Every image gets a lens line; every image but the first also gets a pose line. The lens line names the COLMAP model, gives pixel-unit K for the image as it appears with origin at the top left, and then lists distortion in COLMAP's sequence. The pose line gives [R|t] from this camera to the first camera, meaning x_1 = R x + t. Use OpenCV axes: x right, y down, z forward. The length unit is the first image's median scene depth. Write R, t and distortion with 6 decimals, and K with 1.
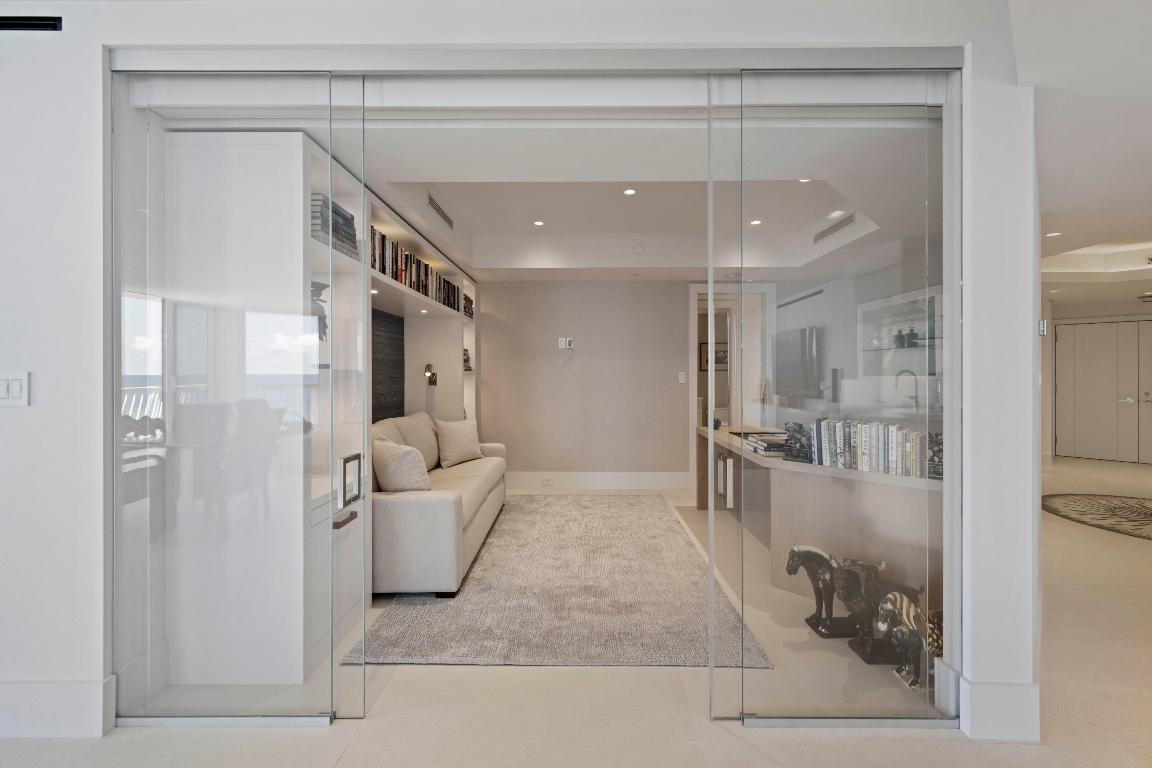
lens RADIAL K [[458.1, 0, 585.0], [0, 458.1, 372.9], [0, 0, 1]] dist [0.002264, -0.000425]
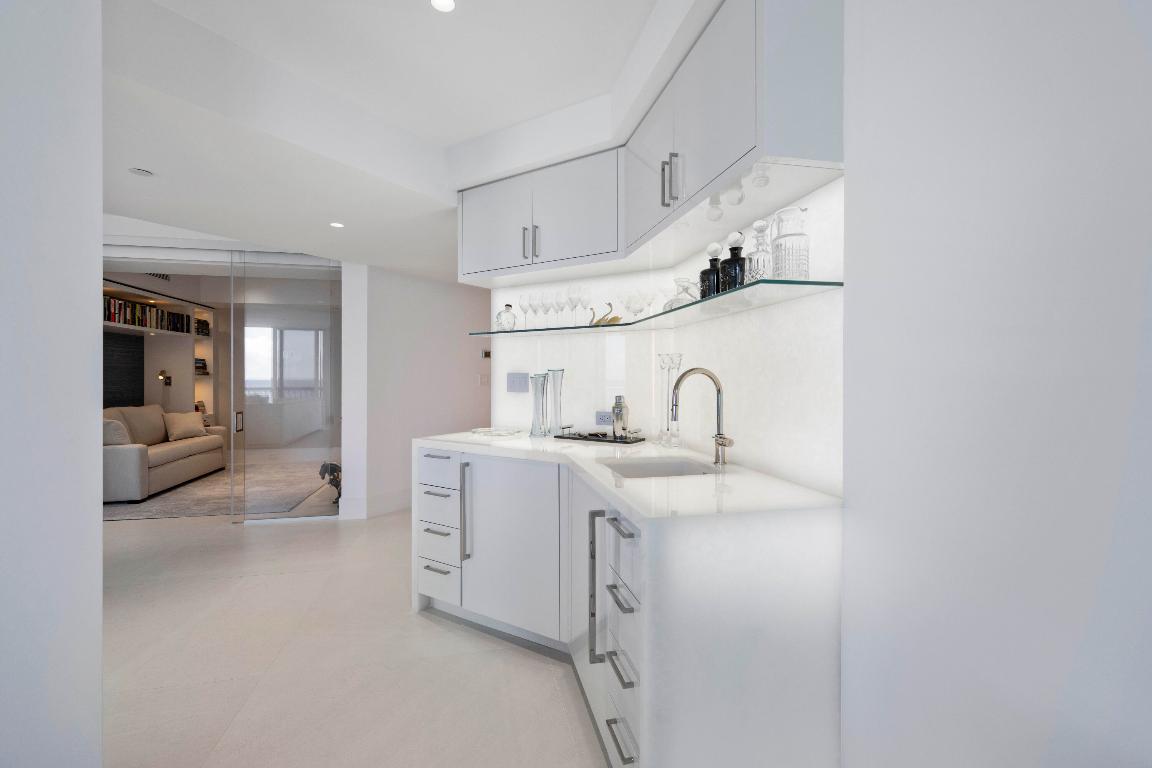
lens RADIAL K [[494.7, 0, 569.0], [0, 494.7, 376.4], [0, 0, 1]] dist [0.001696, 0.000702]
pose [[0.979460, 0.001122, 0.201637, 0.589290], [-0.000494, 0.999995, -0.003166, 0.004172], [-0.201639, 0.003001, 0.979455, -0.754009]]
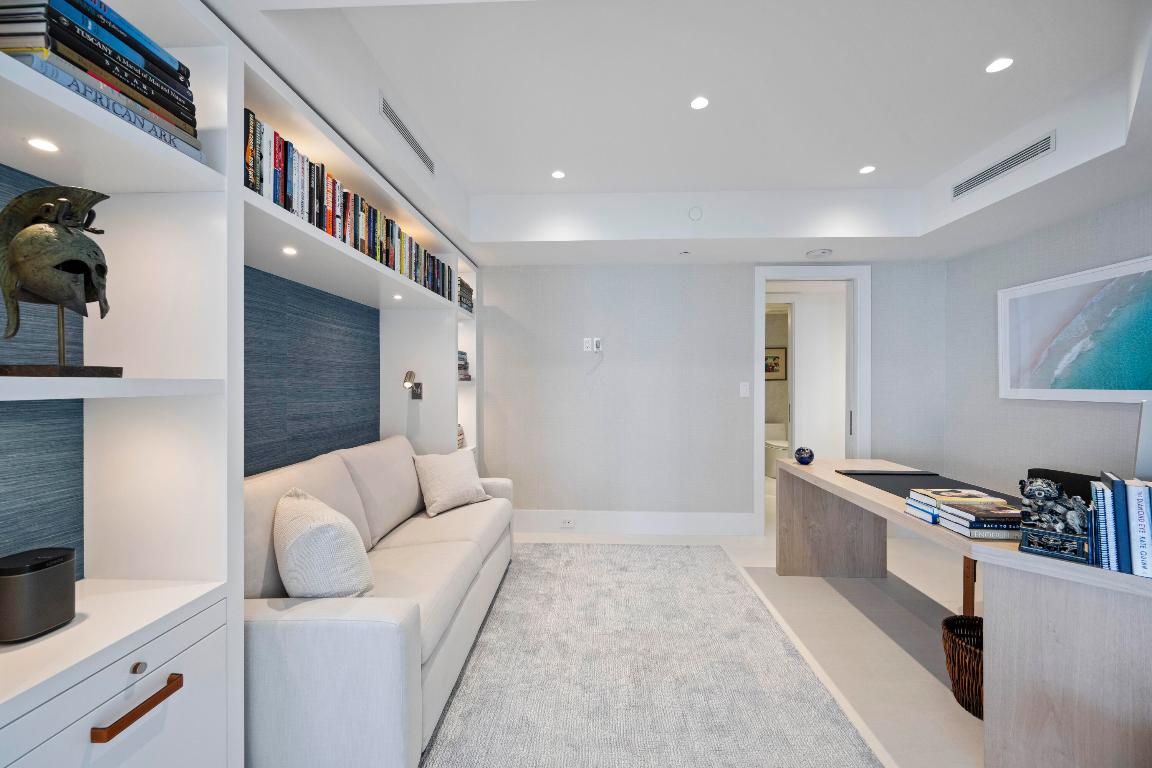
lens RADIAL K [[458.1, 0, 580.9], [0, 458.1, 380.6], [0, 0, 1]] dist [0.002264, -0.000425]
pose [[0.998786, 0.001724, -0.049230, -0.030127], [-0.001854, 0.999995, -0.002598, -0.002680], [0.049226, 0.002686, 0.998784, 0.287142]]
